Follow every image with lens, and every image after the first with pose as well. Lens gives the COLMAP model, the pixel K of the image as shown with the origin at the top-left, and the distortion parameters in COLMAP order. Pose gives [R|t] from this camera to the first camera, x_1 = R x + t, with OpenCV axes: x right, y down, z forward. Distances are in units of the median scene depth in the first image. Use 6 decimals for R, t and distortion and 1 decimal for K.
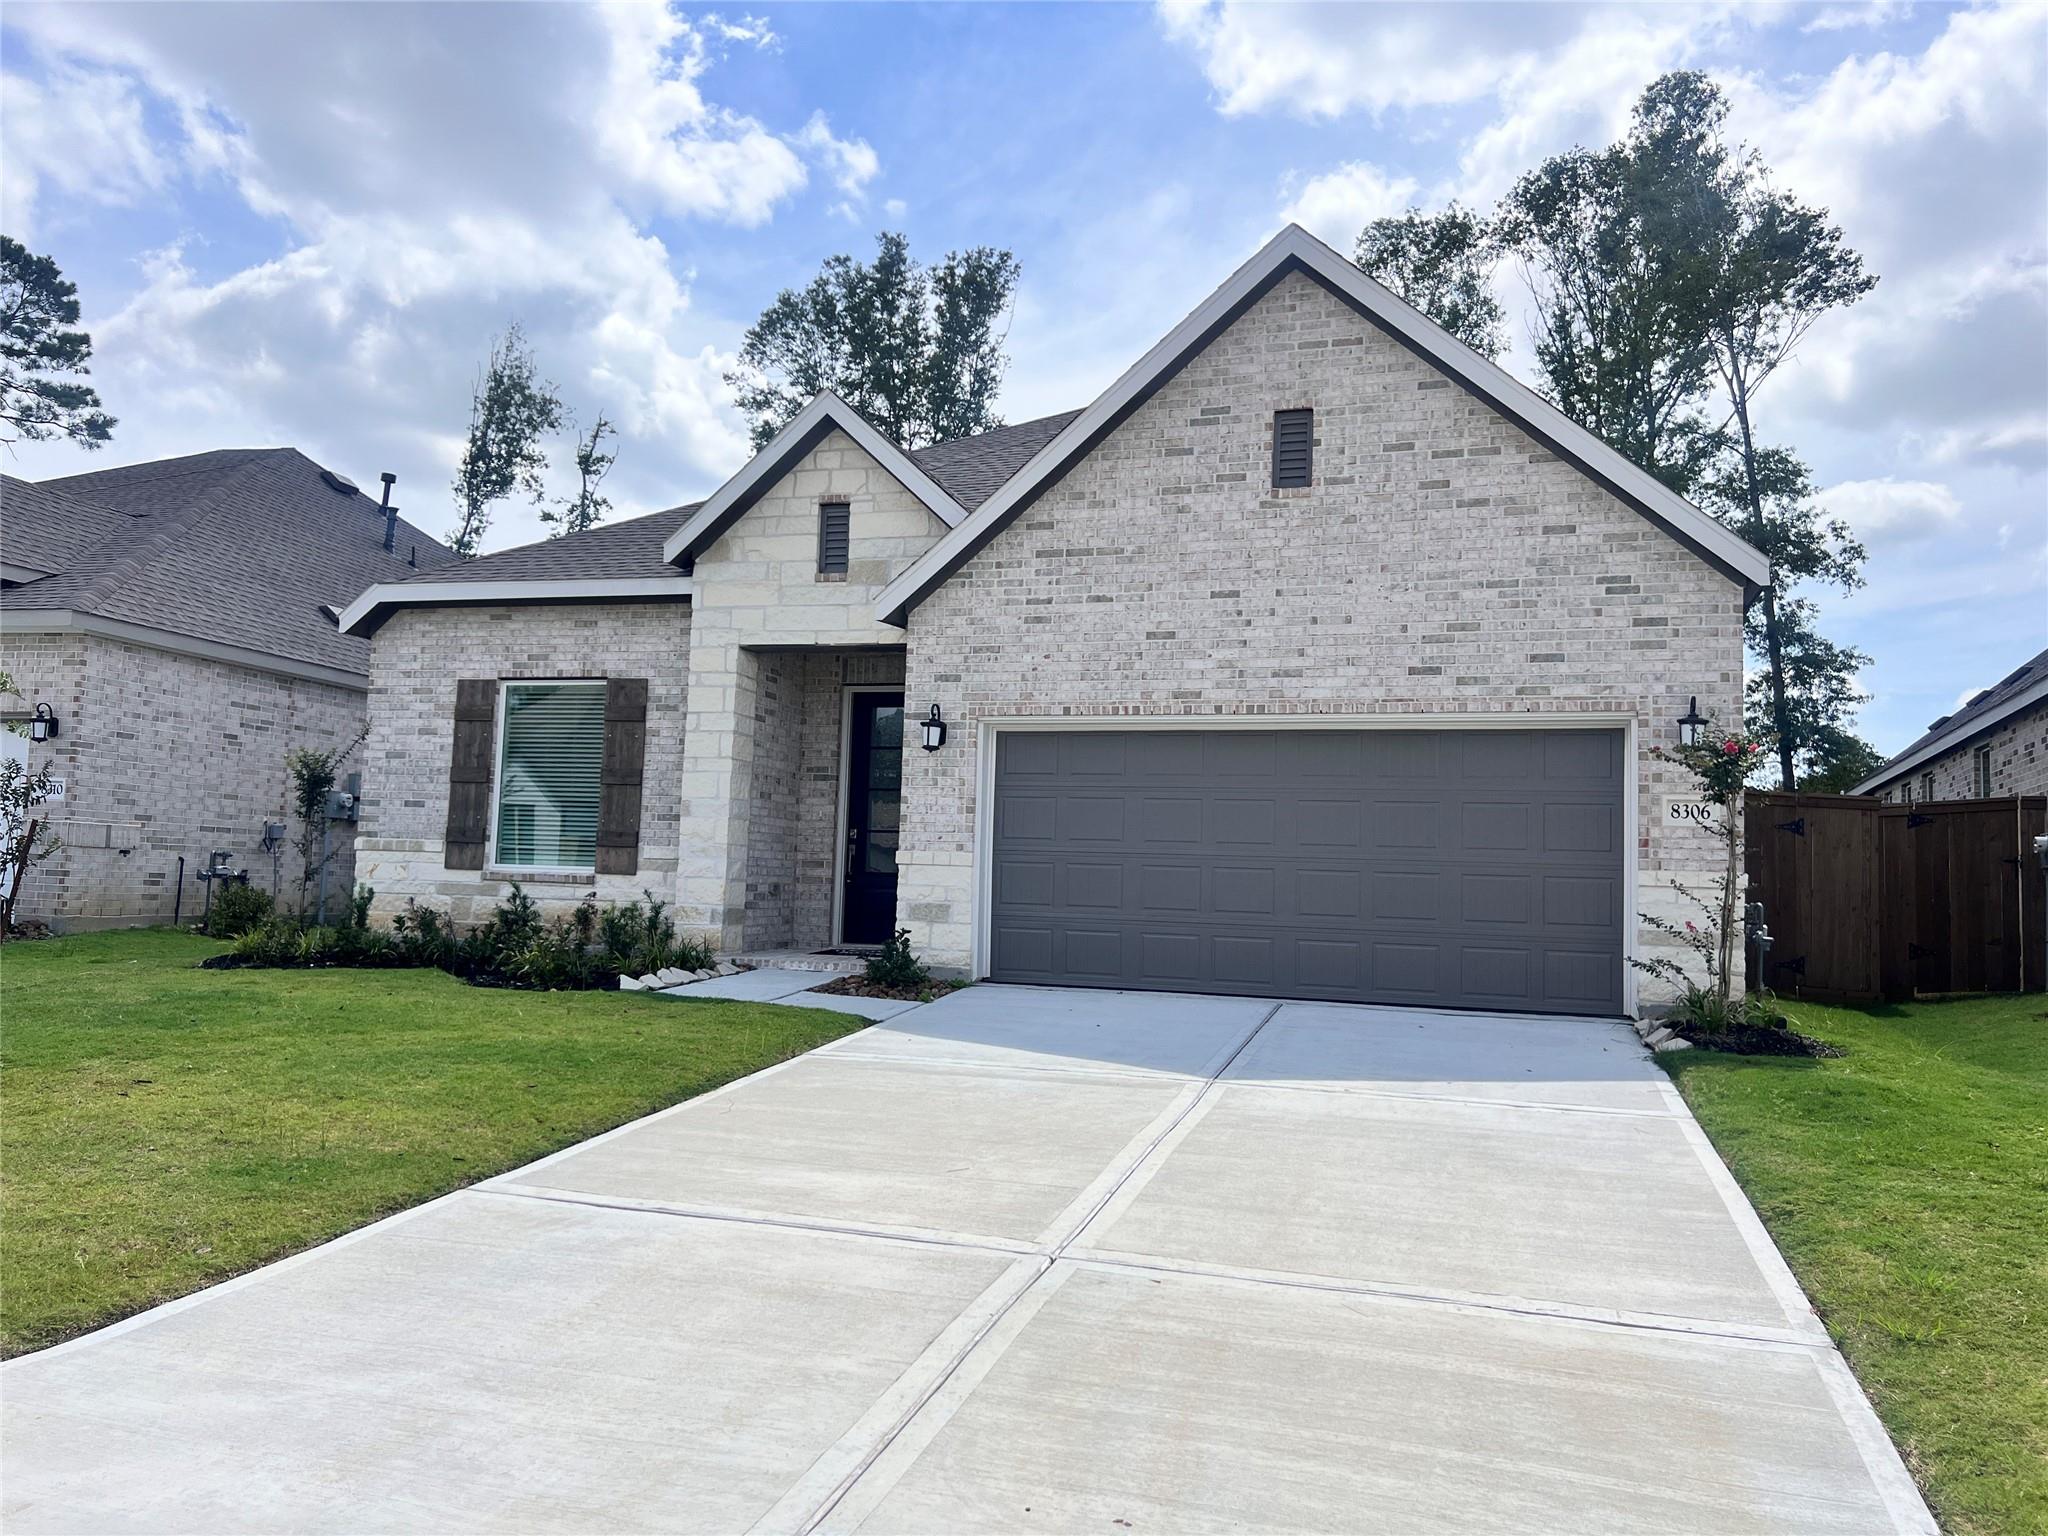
lens RADIAL K [[1465.0, 0, 1024.0], [0, 1465.0, 768.0], [0, 0, 1]] dist [0.156200, -0.231552]
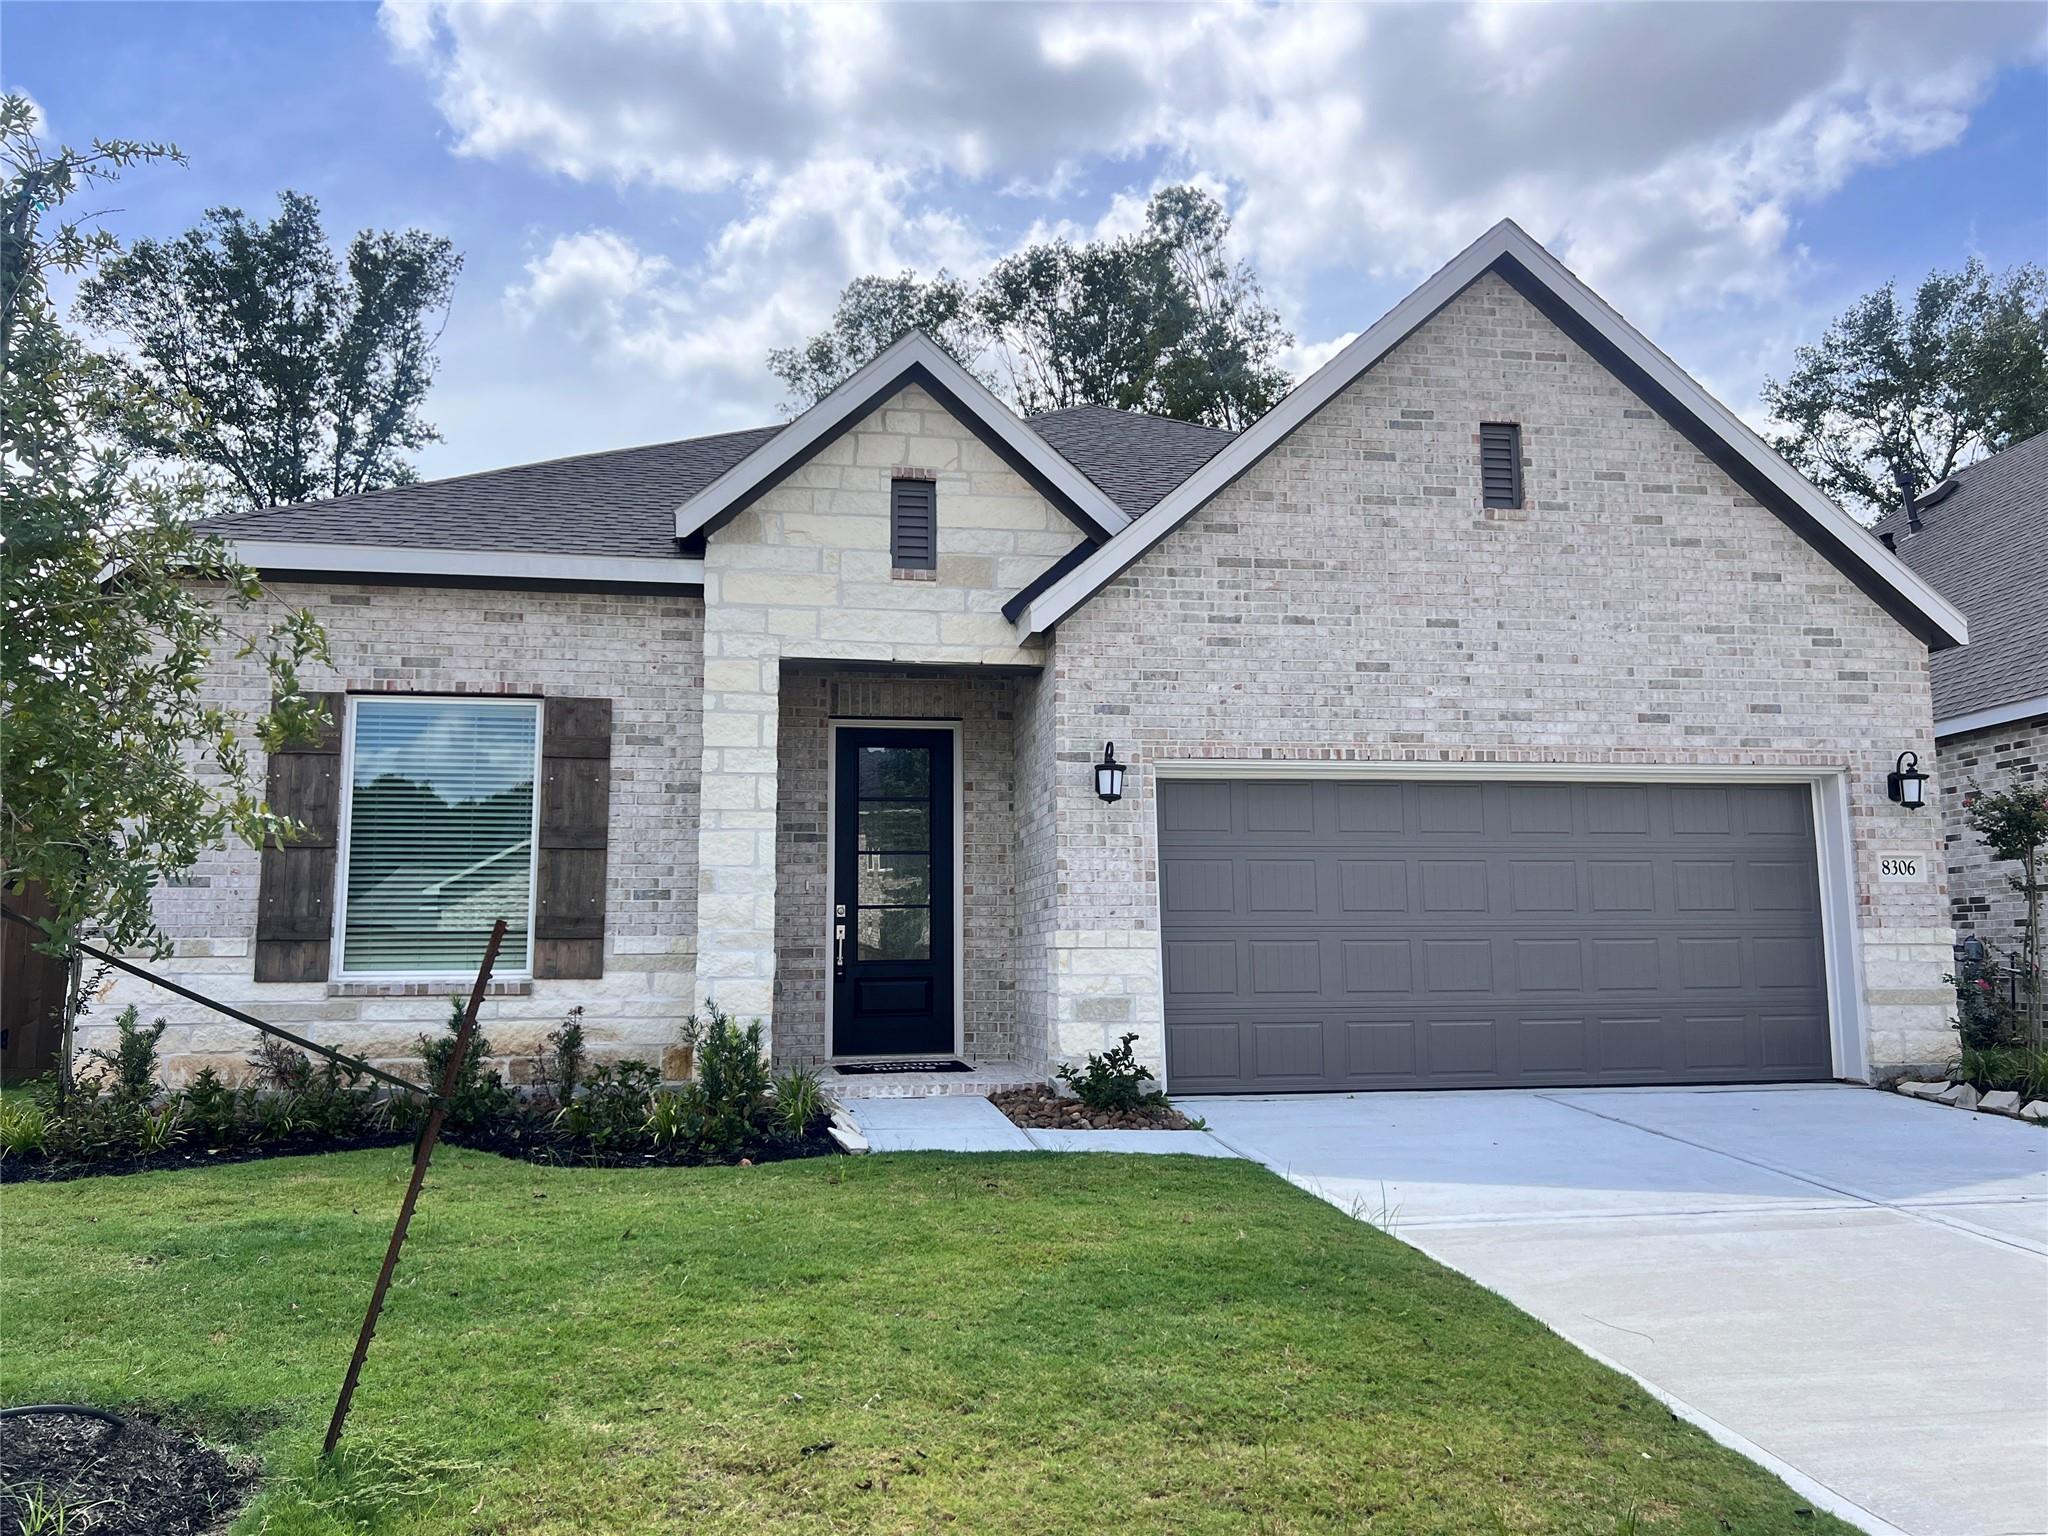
lens RADIAL K [[1482.1, 0, 1024.0], [0, 1482.1, 768.0], [0, 0, 1]] dist [0.137207, -0.219497]
pose [[0.892489, 0.017340, 0.450737, -0.469513], [0.001907, 0.999107, -0.042212, 0.003859], [-0.451066, 0.038534, 0.891658, 0.320453]]
